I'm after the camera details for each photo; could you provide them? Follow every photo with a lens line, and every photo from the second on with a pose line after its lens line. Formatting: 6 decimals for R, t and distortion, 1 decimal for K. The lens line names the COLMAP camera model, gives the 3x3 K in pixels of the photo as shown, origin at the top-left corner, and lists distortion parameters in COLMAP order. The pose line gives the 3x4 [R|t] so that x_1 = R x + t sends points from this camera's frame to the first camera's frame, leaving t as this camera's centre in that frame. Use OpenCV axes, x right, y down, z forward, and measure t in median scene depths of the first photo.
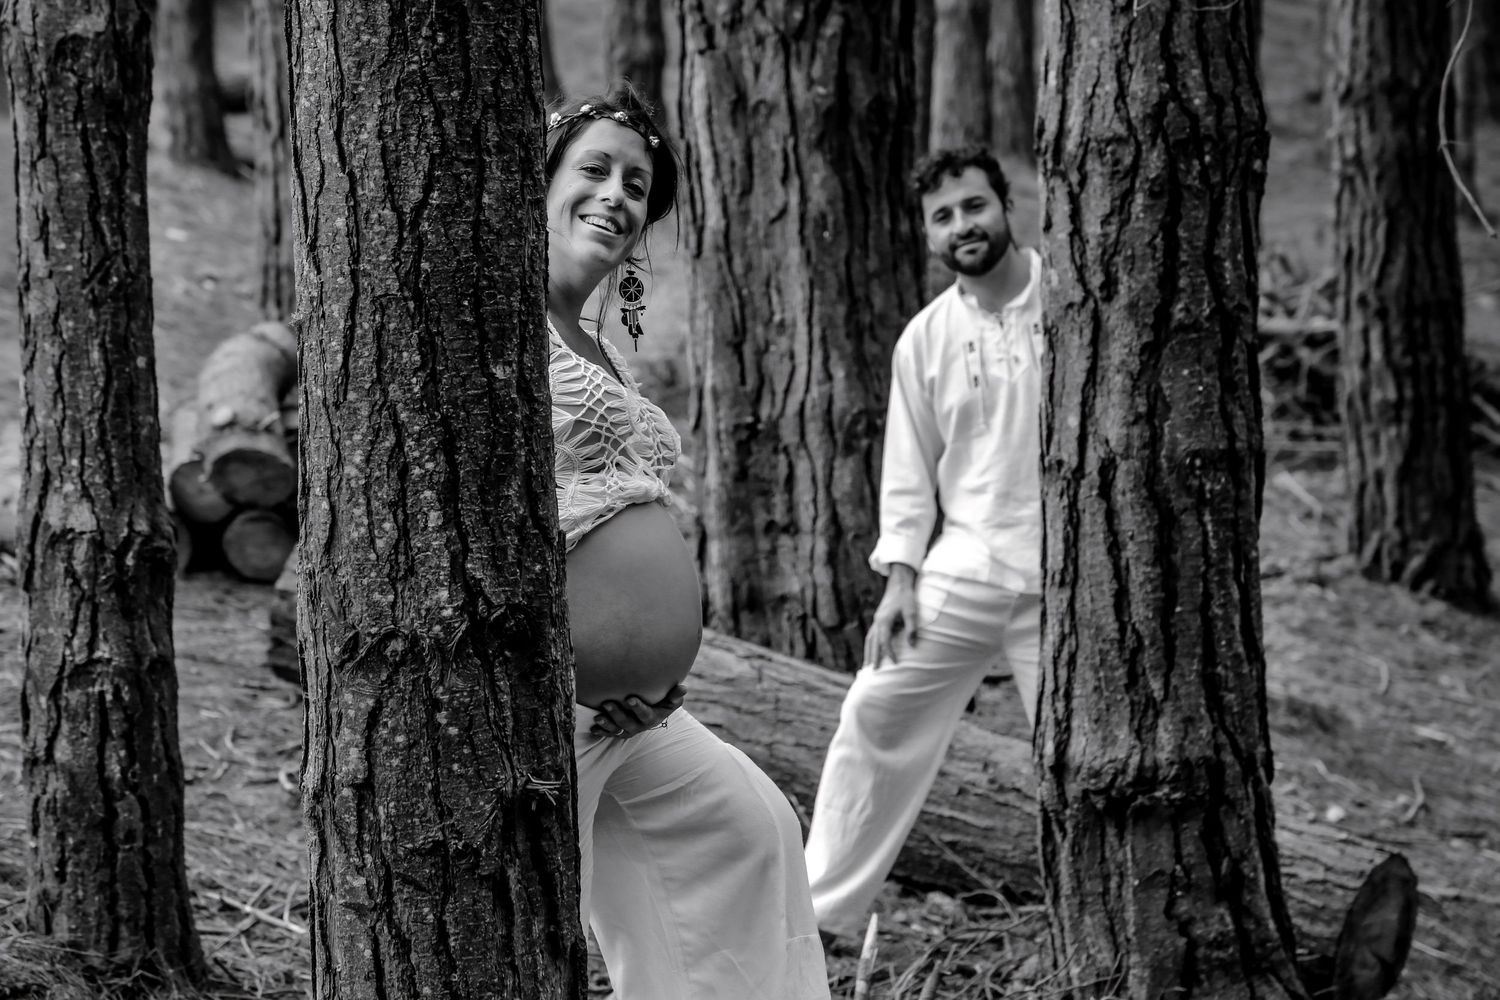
lens RADIAL K [[4516.4, 0, 749.1], [0, 4516.4, 504.7], [0, 0, 1]] dist [0.735596, 0.000000]
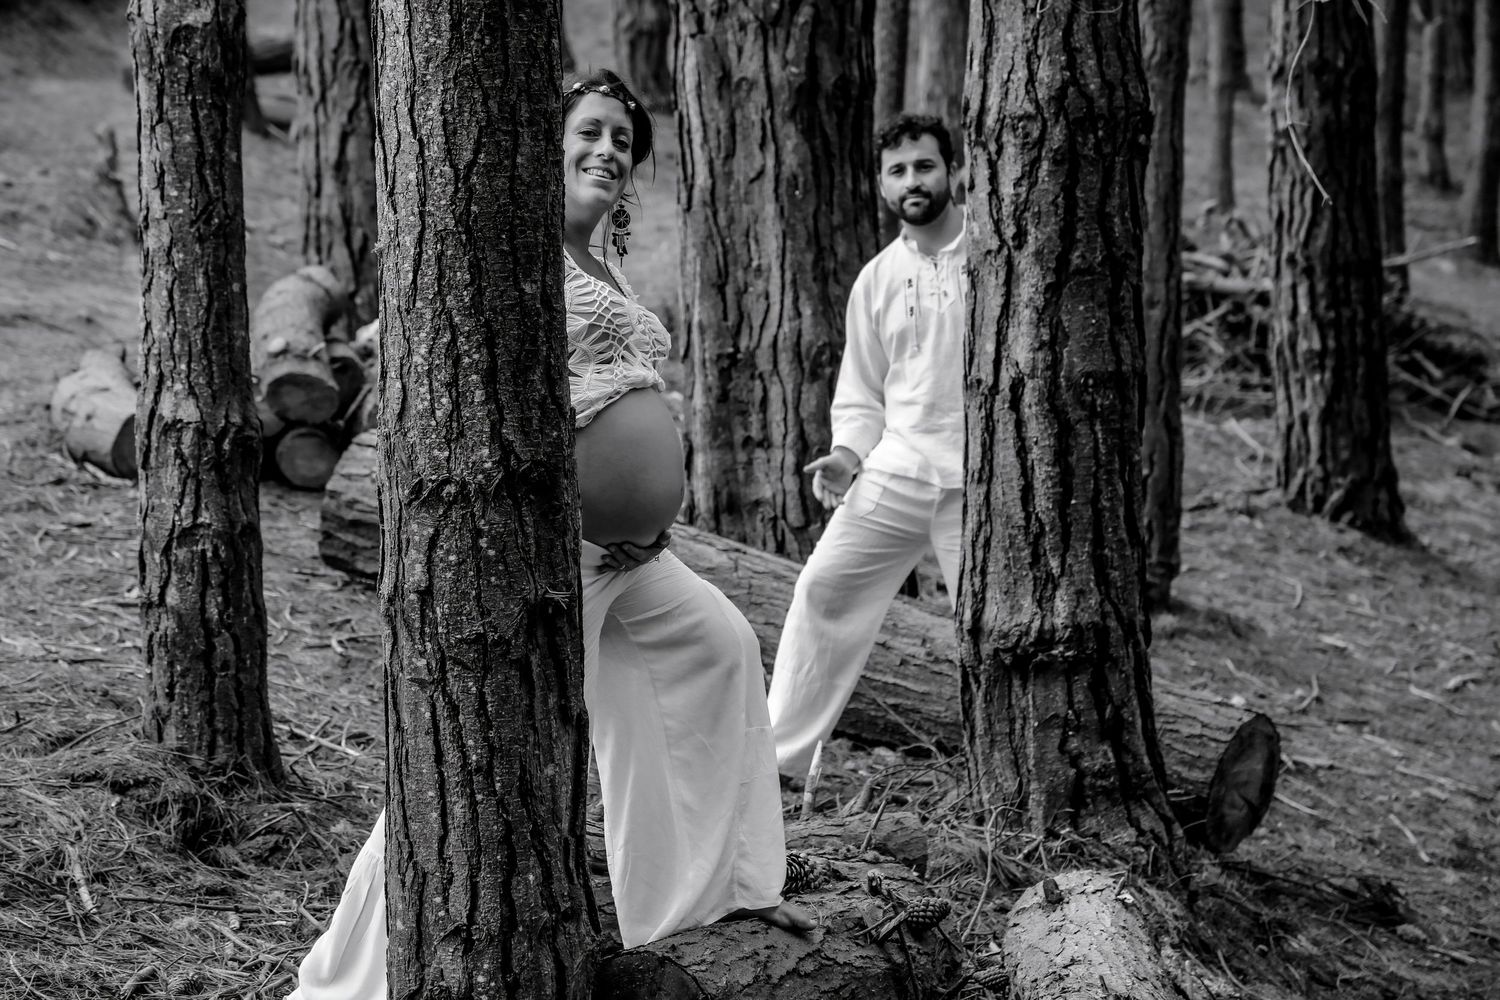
lens RADIAL K [[4516.4, 0, 746.4], [0, 4516.4, 501.7], [0, 0, 1]] dist [0.735596, 0.000000]
pose [[0.999936, 0.011202, -0.001326, 0.007892], [-0.011192, 0.999910, 0.007461, 0.014839], [0.001409, -0.007446, 0.999971, -0.221277]]
